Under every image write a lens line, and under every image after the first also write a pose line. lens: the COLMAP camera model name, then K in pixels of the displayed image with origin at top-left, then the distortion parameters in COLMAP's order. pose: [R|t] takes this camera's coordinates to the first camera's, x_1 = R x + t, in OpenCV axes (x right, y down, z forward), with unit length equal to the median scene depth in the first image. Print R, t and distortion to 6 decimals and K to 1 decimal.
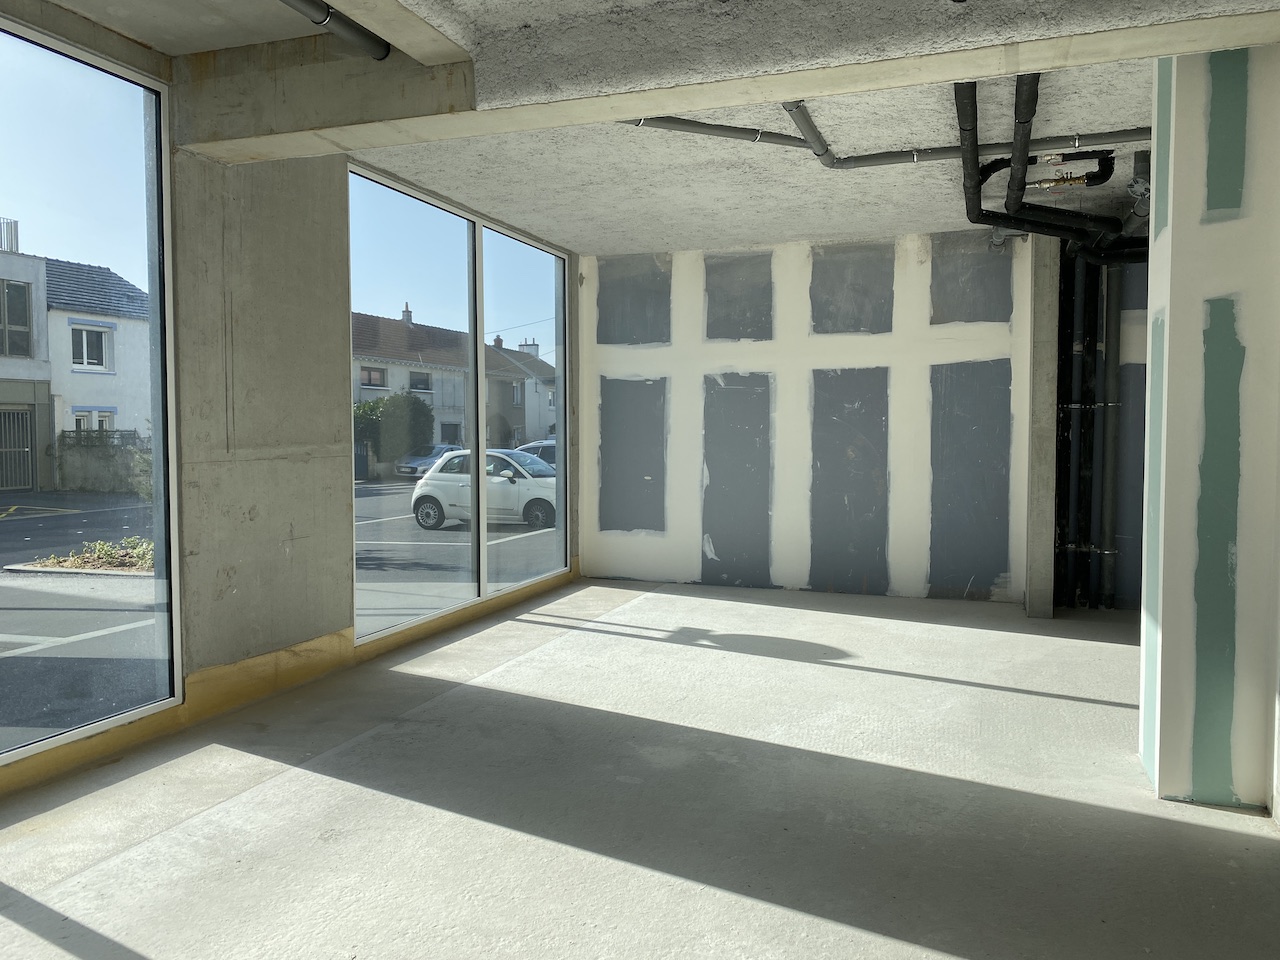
lens RADIAL K [[971.6, 0, 640.0], [0, 971.6, 480.0], [0, 0, 1]] dist [0.110130, -0.155933]
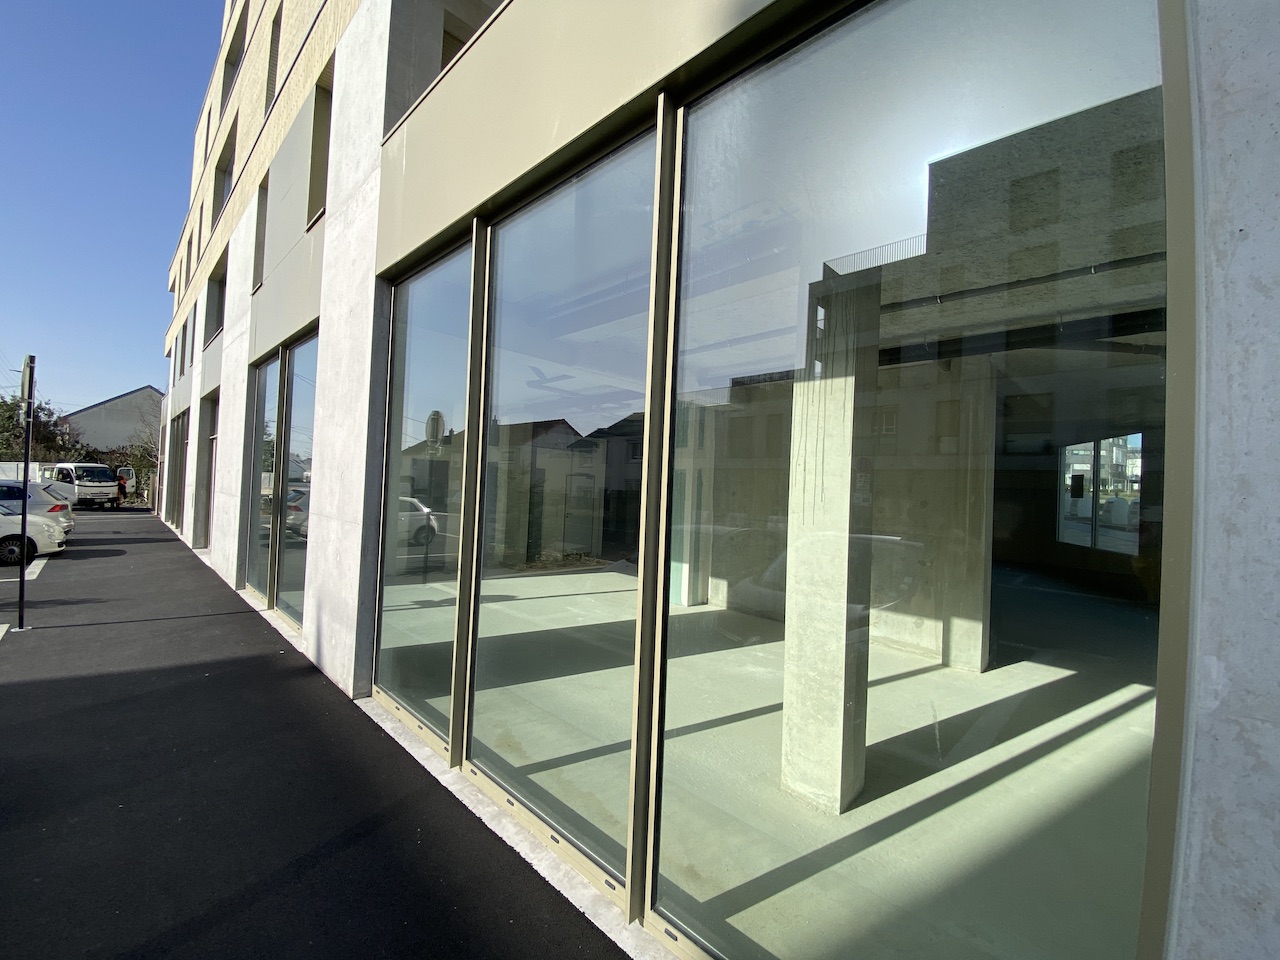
lens RADIAL K [[516.4, 0, 634.4], [0, 516.4, 479.4], [0, 0, 1]] dist [0.045945, -0.036774]
pose [[0.419468, 0.032049, 0.907204, -0.578655], [0.005515, 0.999268, -0.037851, -0.031002], [-0.907753, 0.020881, 0.418984, 0.176506]]
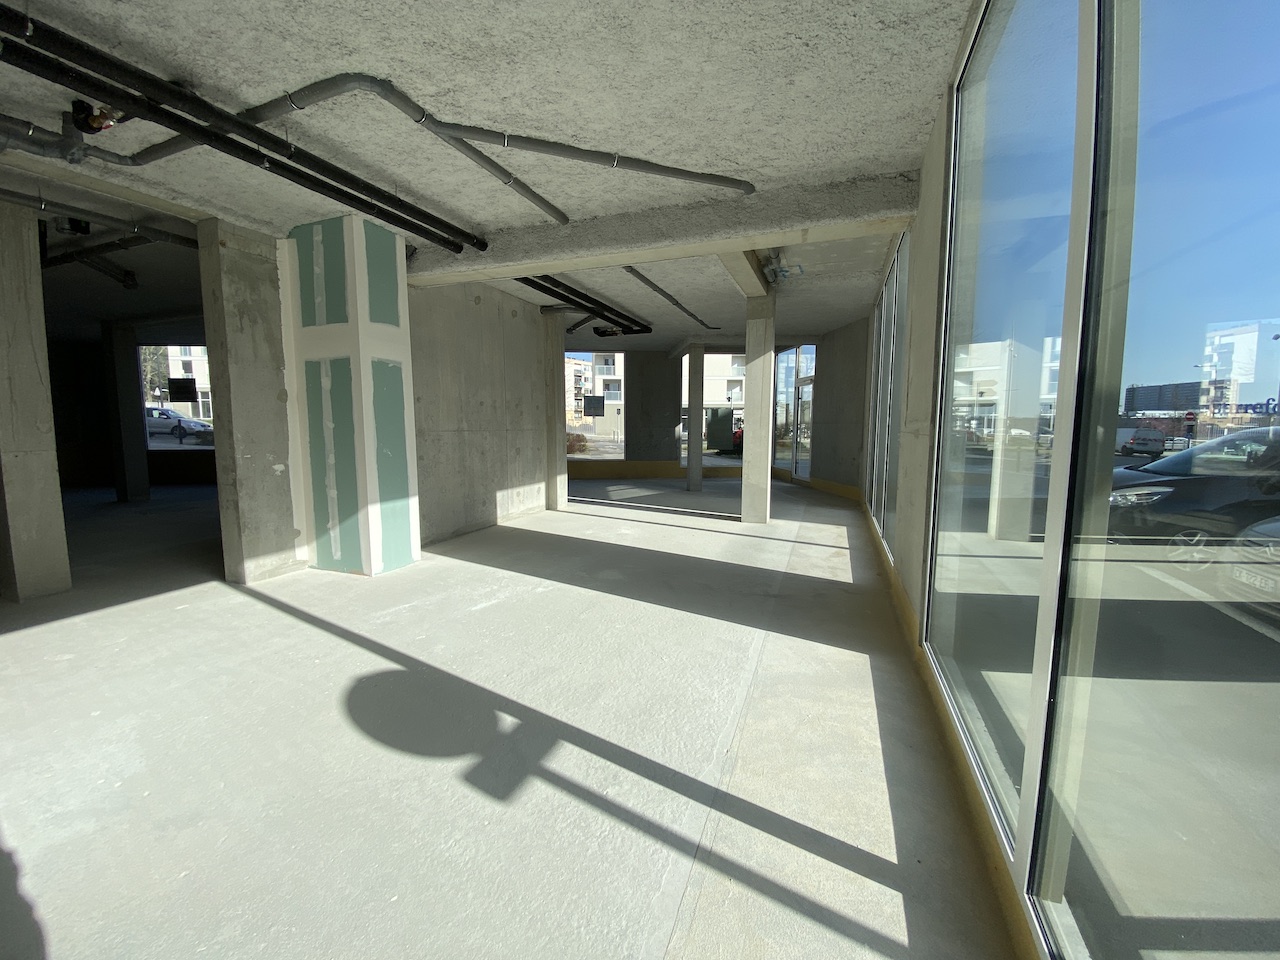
lens RADIAL K [[516.4, 0, 634.4], [0, 516.4, 479.4], [0, 0, 1]] dist [0.045945, -0.036774]
pose [[-0.999851, 0.000065, 0.017244, -0.022524], [0.002834, 0.987017, 0.160588, -0.044294], [-0.017010, 0.160613, -0.986871, 1.045606]]
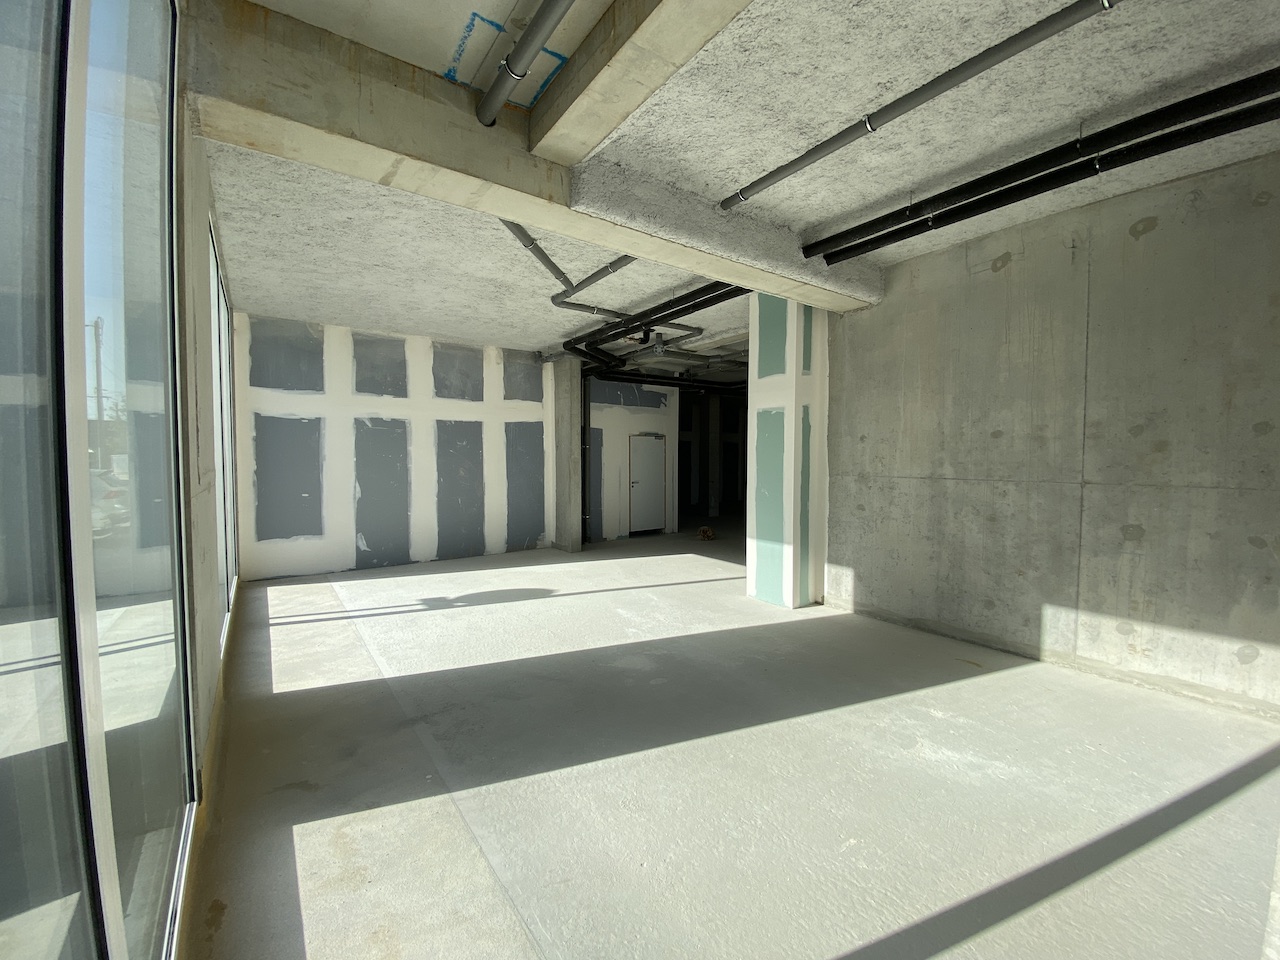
lens RADIAL K [[516.4, 0, 634.4], [0, 516.4, 479.4], [0, 0, 1]] dist [0.045945, -0.036774]
pose [[0.570043, -0.030684, 0.821041, -0.335798], [0.042816, 0.999054, 0.007610, -0.010168], [-0.820498, 0.030816, 0.570818, 0.268058]]
